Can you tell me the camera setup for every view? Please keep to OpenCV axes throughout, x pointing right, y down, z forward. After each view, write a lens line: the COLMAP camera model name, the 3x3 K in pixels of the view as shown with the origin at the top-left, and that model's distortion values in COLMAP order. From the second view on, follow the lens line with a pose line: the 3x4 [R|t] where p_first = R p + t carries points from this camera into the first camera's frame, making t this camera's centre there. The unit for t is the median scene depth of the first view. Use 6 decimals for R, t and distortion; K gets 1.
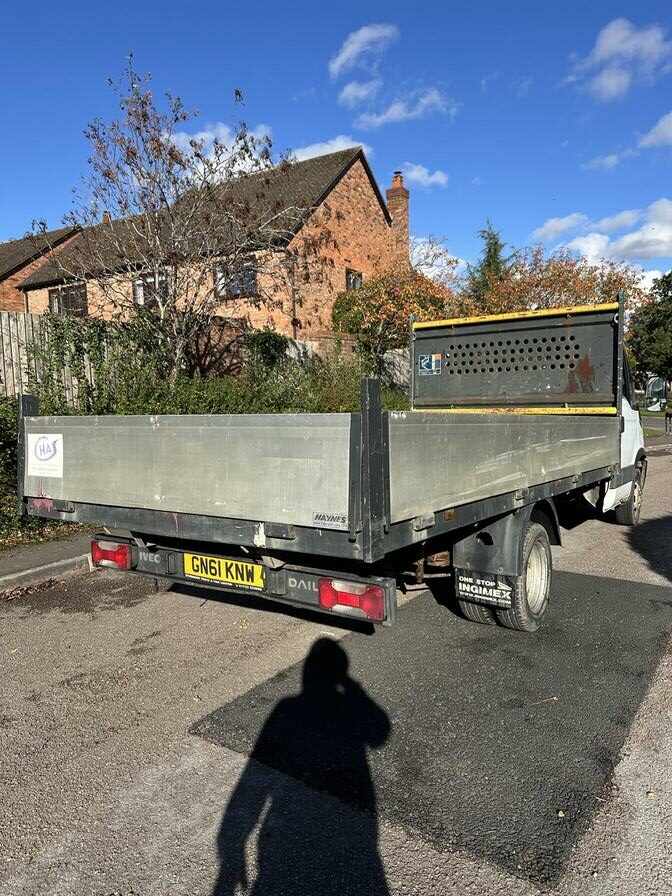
lens RADIAL K [[617.0, 0, 336.0], [0, 617.0, 448.0], [0, 0, 1]] dist [0.108469, -0.168424]
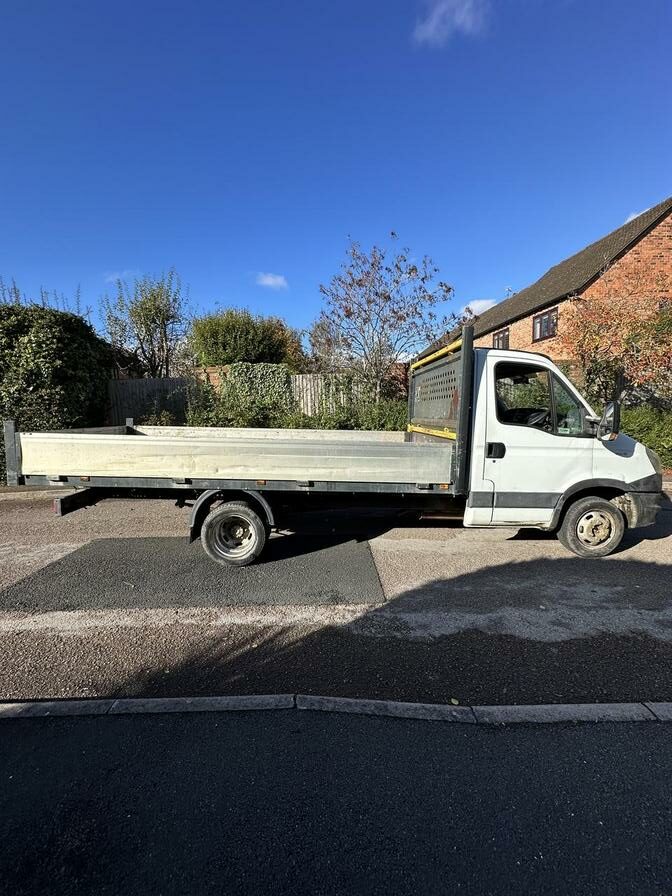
lens RADIAL K [[355.1, 0, 336.0], [0, 355.1, 448.0], [0, 0, 1]] dist [-0.018485, -0.000282]
pose [[0.587251, 0.089829, -0.804404, 1.175632], [-0.058601, 0.995933, 0.068435, -0.096319], [0.807280, 0.006950, 0.590127, 0.665566]]
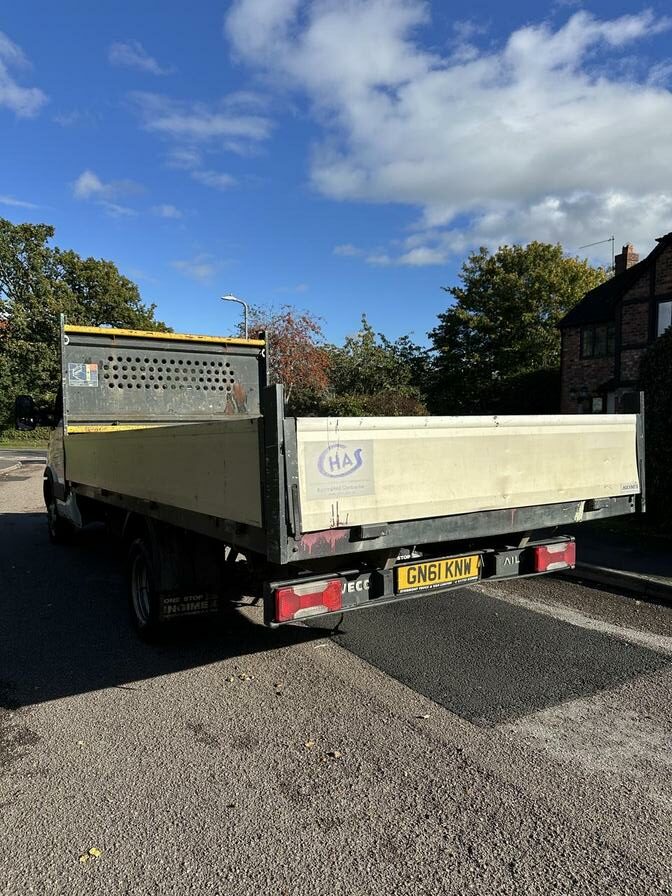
lens RADIAL K [[612.9, 0, 336.0], [0, 612.9, 448.0], [0, 0, 1]] dist [0.137460, -0.255640]
pose [[0.408931, -0.021624, 0.912309, -0.882606], [0.062980, 0.998004, -0.004575, -0.008227], [-0.910390, 0.059327, 0.409477, 0.554511]]
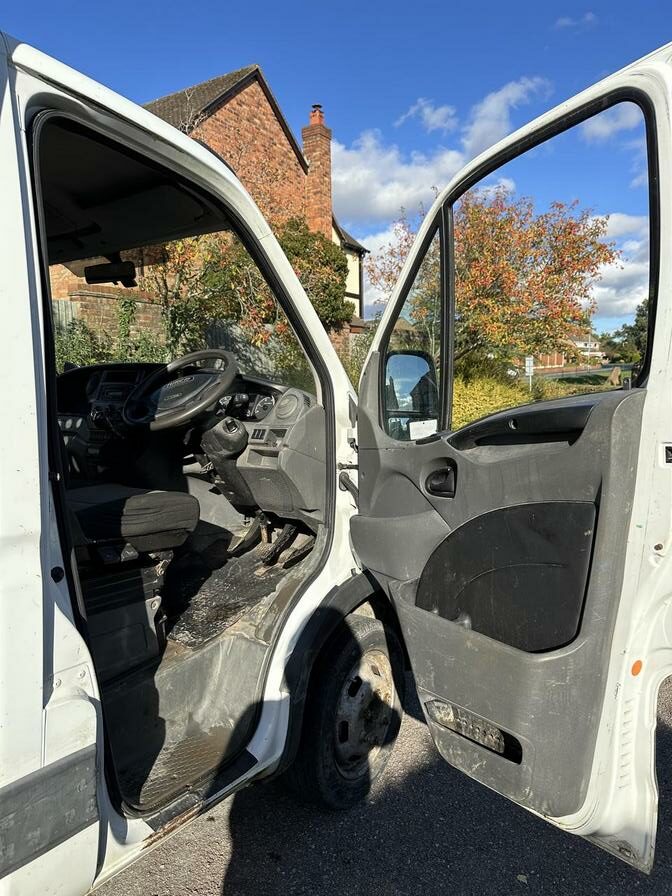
lens RADIAL K [[638.6, 0, 336.0], [0, 638.6, 448.0], [0, 0, 1]] dist [0.002539, -0.000334]
pose [[0.999957, 0.009222, -0.000133, 0.791383], [-0.009221, 0.999933, 0.007025, -0.108931], [0.000198, -0.007023, 0.999975, 1.222977]]
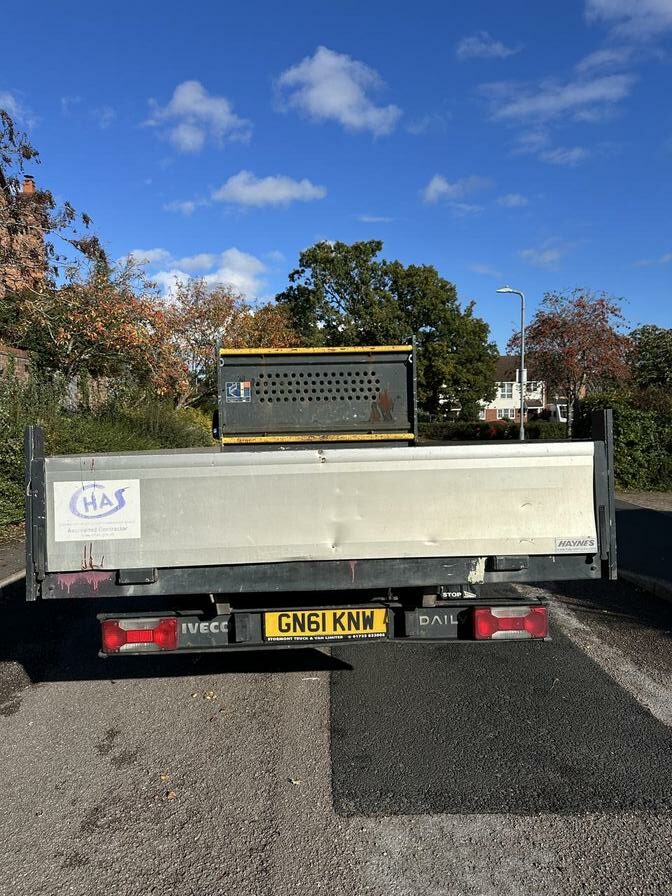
lens RADIAL K [[617.0, 0, 336.0], [0, 617.0, 448.0], [0, 0, 1]] dist [0.108469, -0.168424]
pose [[0.812243, -0.025152, 0.582776, -0.516683], [0.049407, 0.998446, -0.025770, -0.021767], [-0.581223, 0.049725, 0.812224, 0.198207]]
